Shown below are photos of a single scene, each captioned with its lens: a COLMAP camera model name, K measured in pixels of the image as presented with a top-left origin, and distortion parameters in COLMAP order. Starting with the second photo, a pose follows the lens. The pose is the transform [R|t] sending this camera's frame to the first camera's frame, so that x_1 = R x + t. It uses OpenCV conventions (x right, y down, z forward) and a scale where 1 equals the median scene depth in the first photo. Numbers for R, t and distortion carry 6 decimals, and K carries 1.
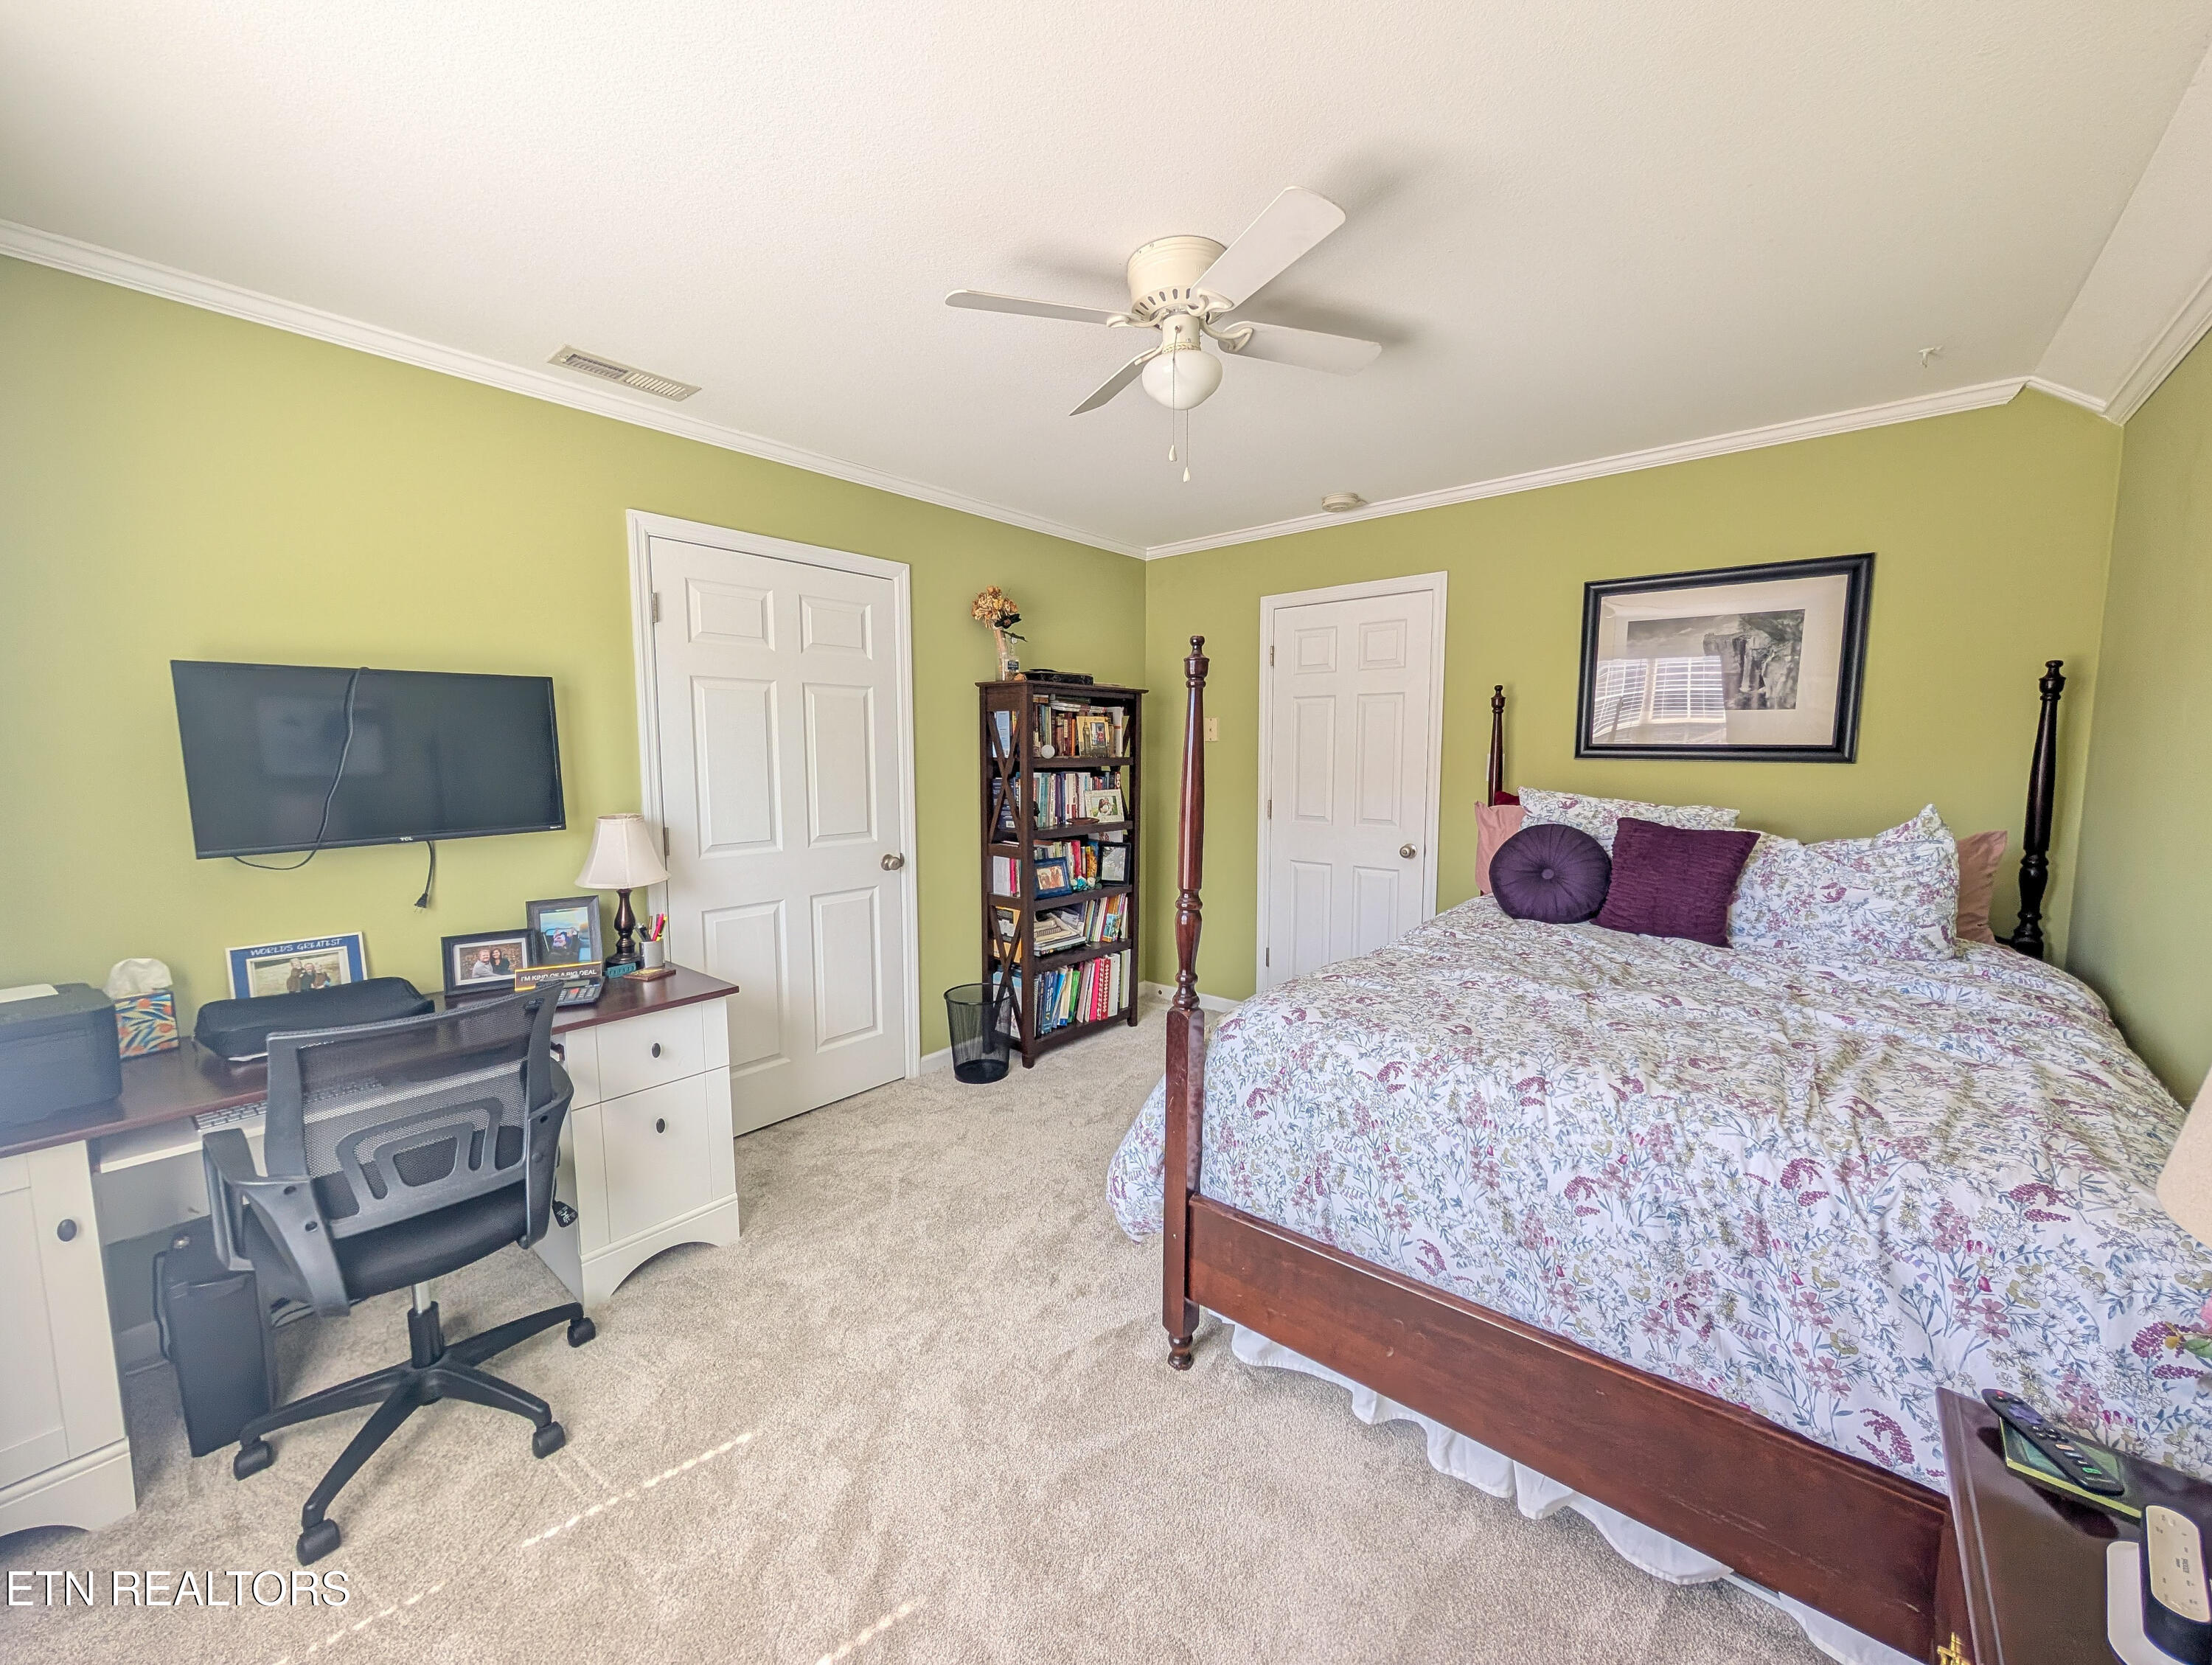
lens RADIAL K [[842.6, 0, 1118.3], [0, 842.6, 833.6], [0, 0, 1]] dist [-0.000370, 0.000147]
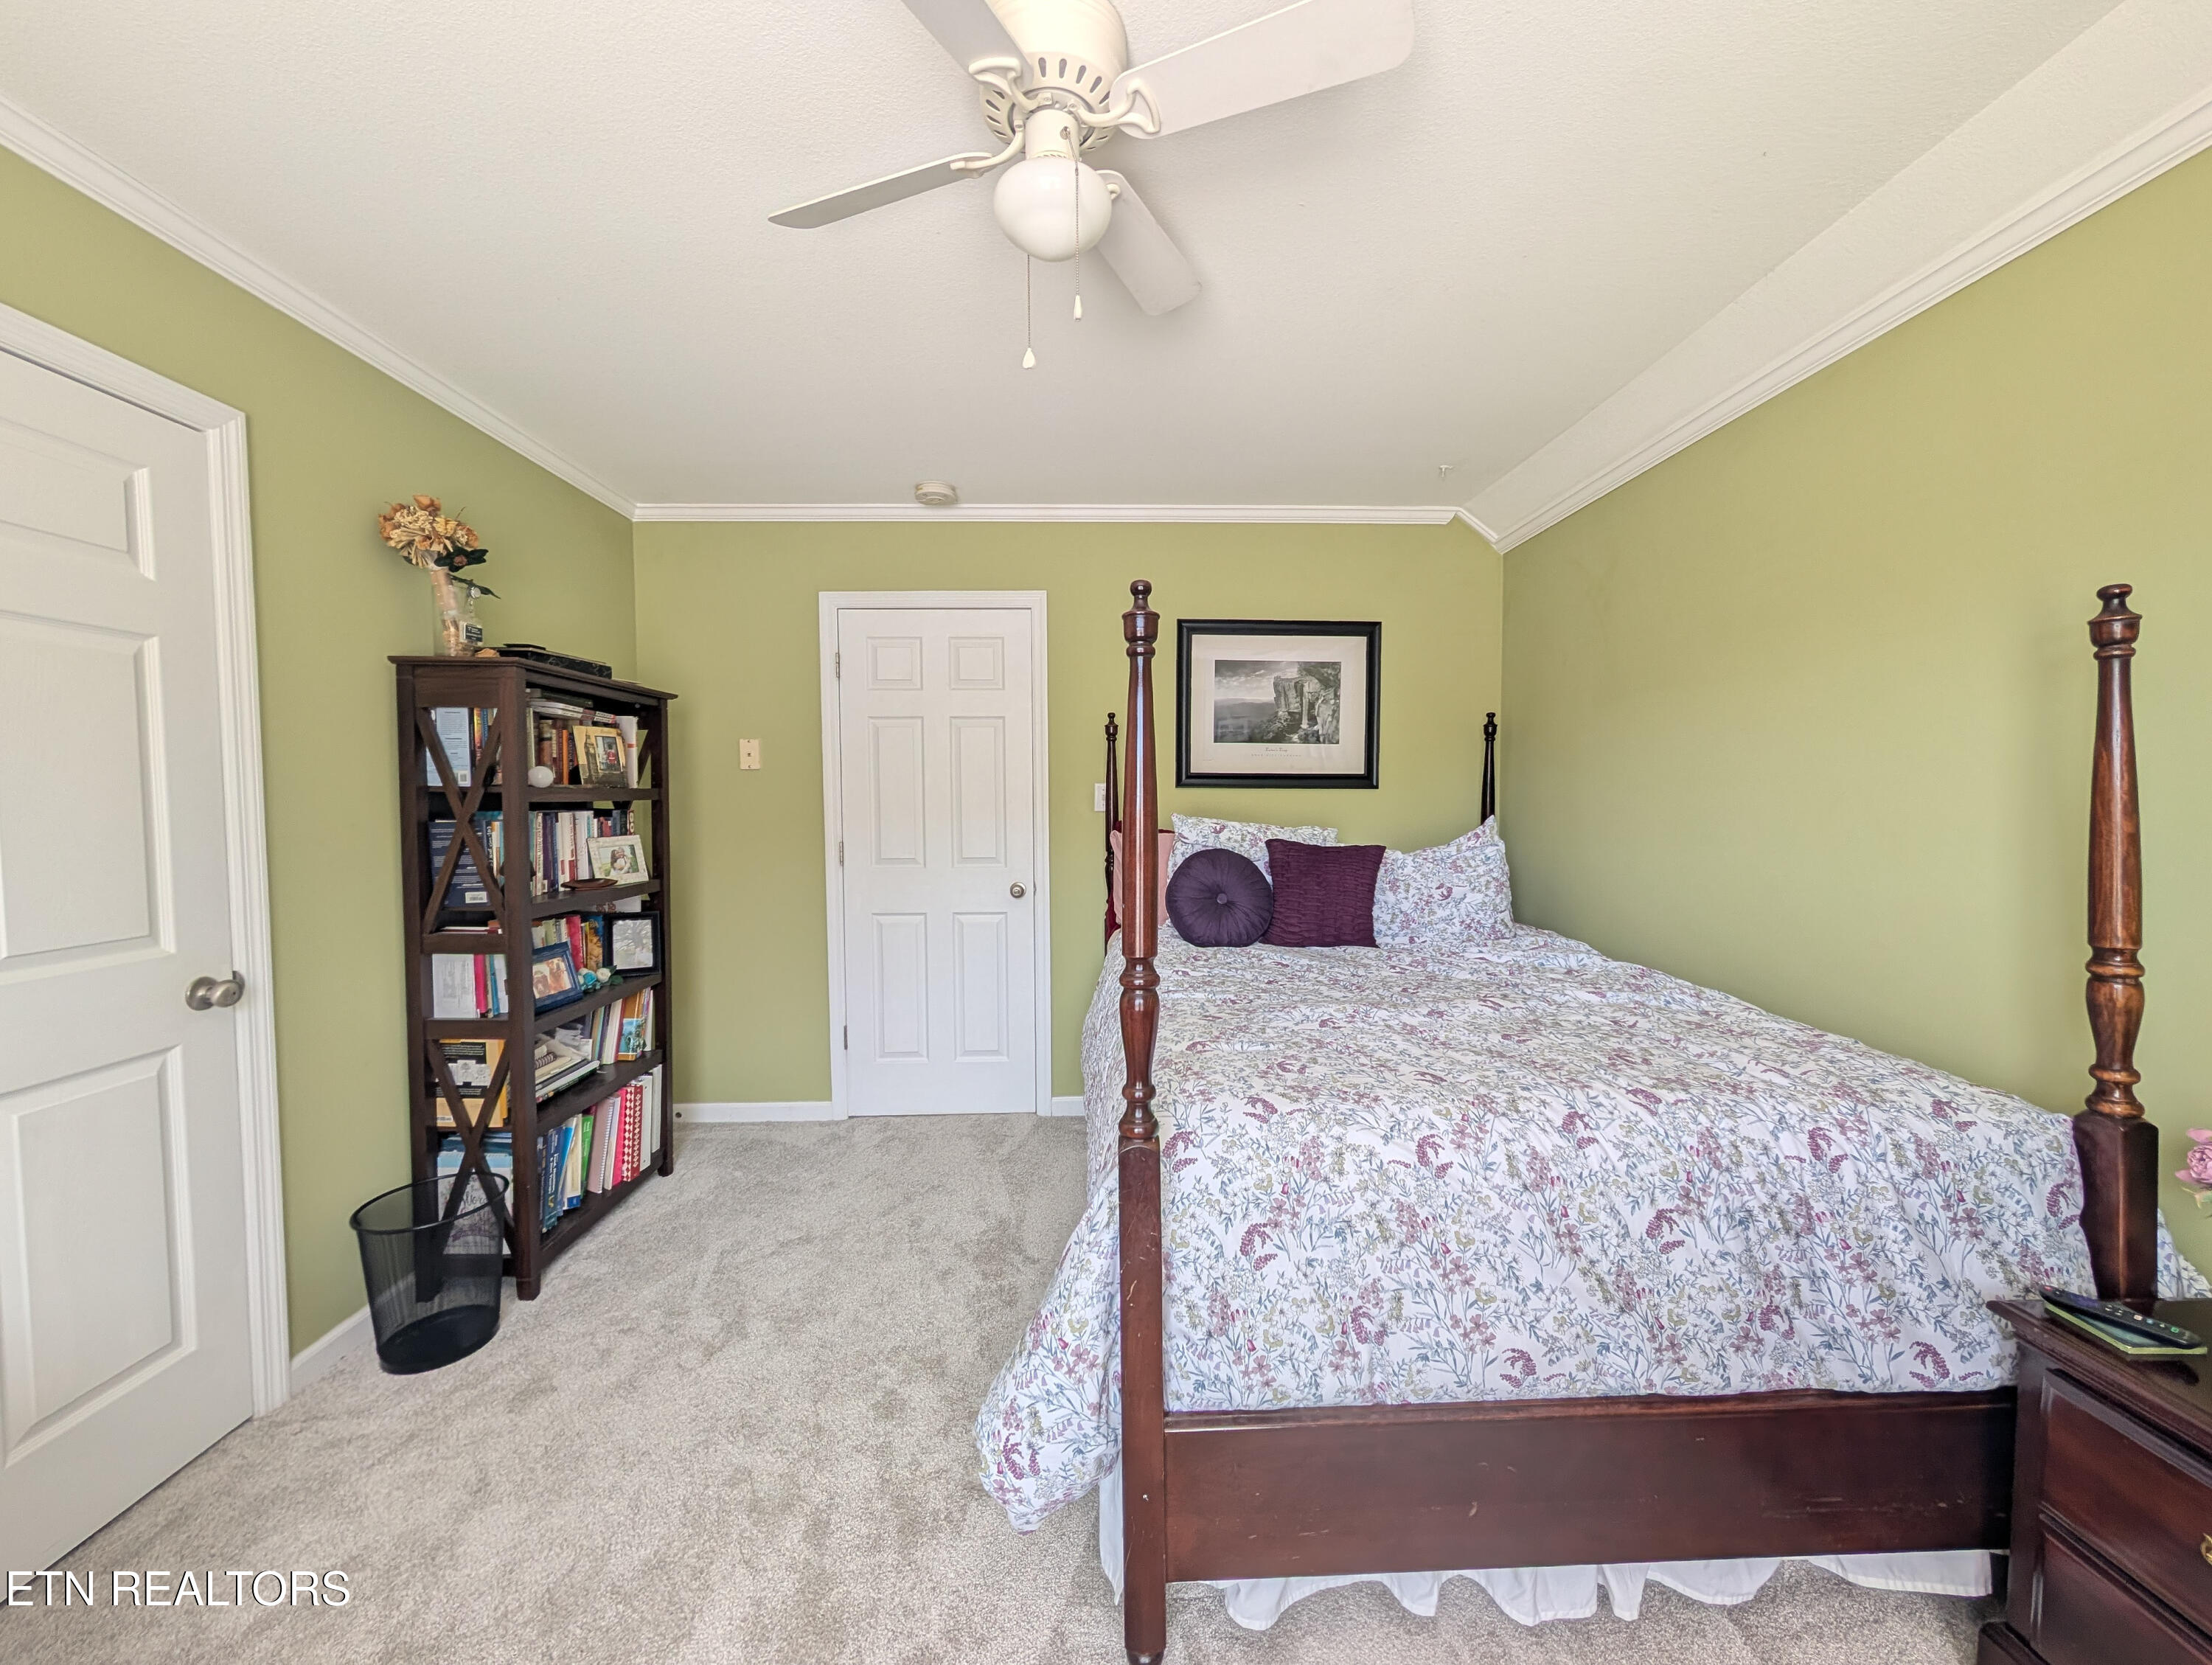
lens RADIAL K [[842.6, 0, 1104.9], [0, 842.6, 833.7], [0, 0, 1]] dist [-0.000370, 0.000147]
pose [[0.748513, -0.033277, 0.662285, -0.250807], [0.070659, 0.997056, -0.029761, -0.009006], [-0.659345, 0.069073, 0.748661, 0.342067]]
